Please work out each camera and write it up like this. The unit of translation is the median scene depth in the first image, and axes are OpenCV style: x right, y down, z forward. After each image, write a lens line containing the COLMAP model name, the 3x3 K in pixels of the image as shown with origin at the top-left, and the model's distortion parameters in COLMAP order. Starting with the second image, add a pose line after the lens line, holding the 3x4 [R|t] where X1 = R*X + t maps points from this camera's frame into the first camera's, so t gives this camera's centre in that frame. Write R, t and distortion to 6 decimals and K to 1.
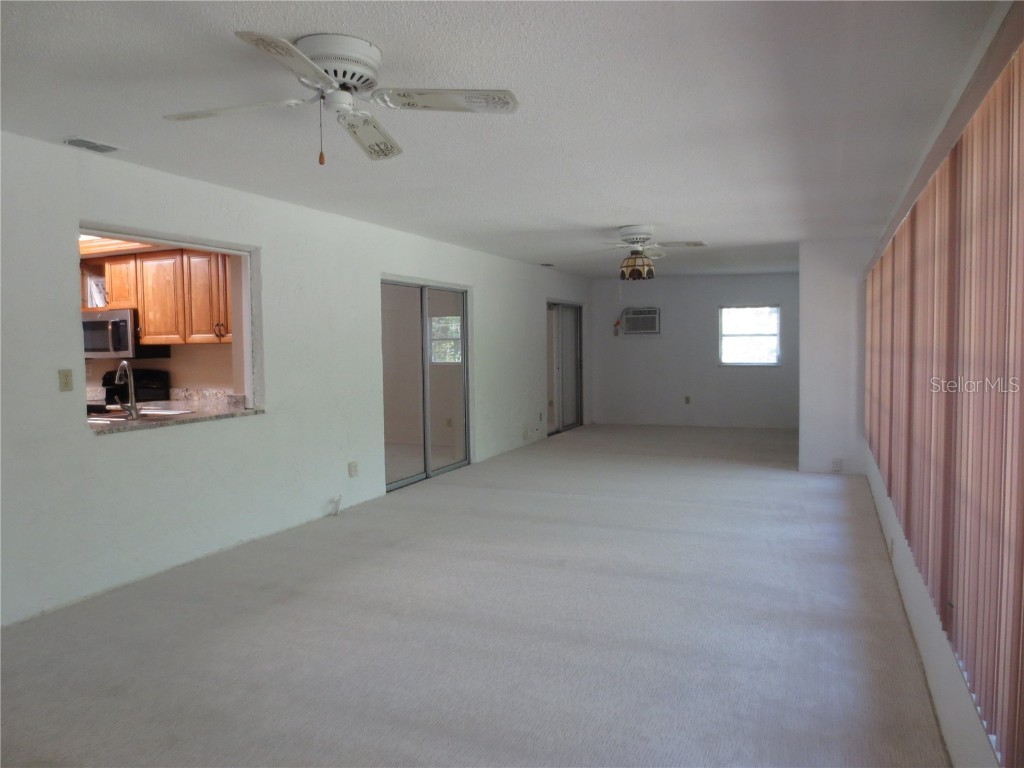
lens RADIAL K [[724.6, 0, 505.0], [0, 724.6, 387.4], [0, 0, 1]] dist [-0.030976, 0.006338]
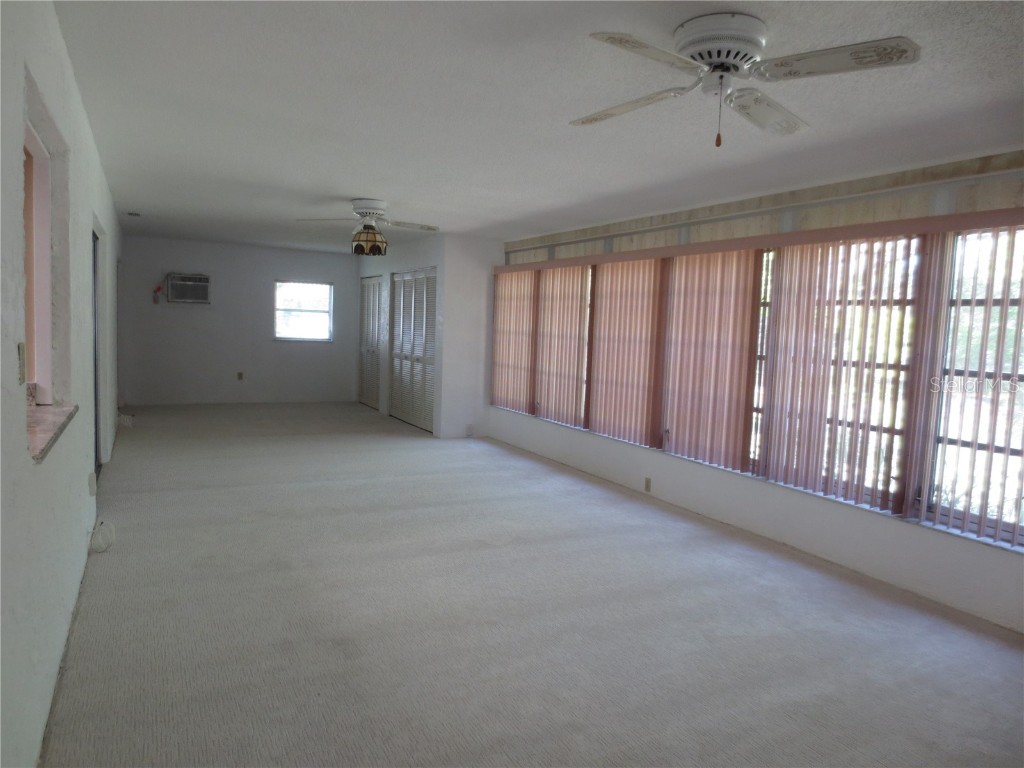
lens RADIAL K [[724.6, 0, 505.0], [0, 724.6, 387.4], [0, 0, 1]] dist [-0.030976, 0.006338]
pose [[0.637899, -0.028595, 0.769589, -0.270747], [-0.001745, 0.999254, 0.038574, -0.004963], [-0.770118, -0.025949, 0.637374, 0.137115]]
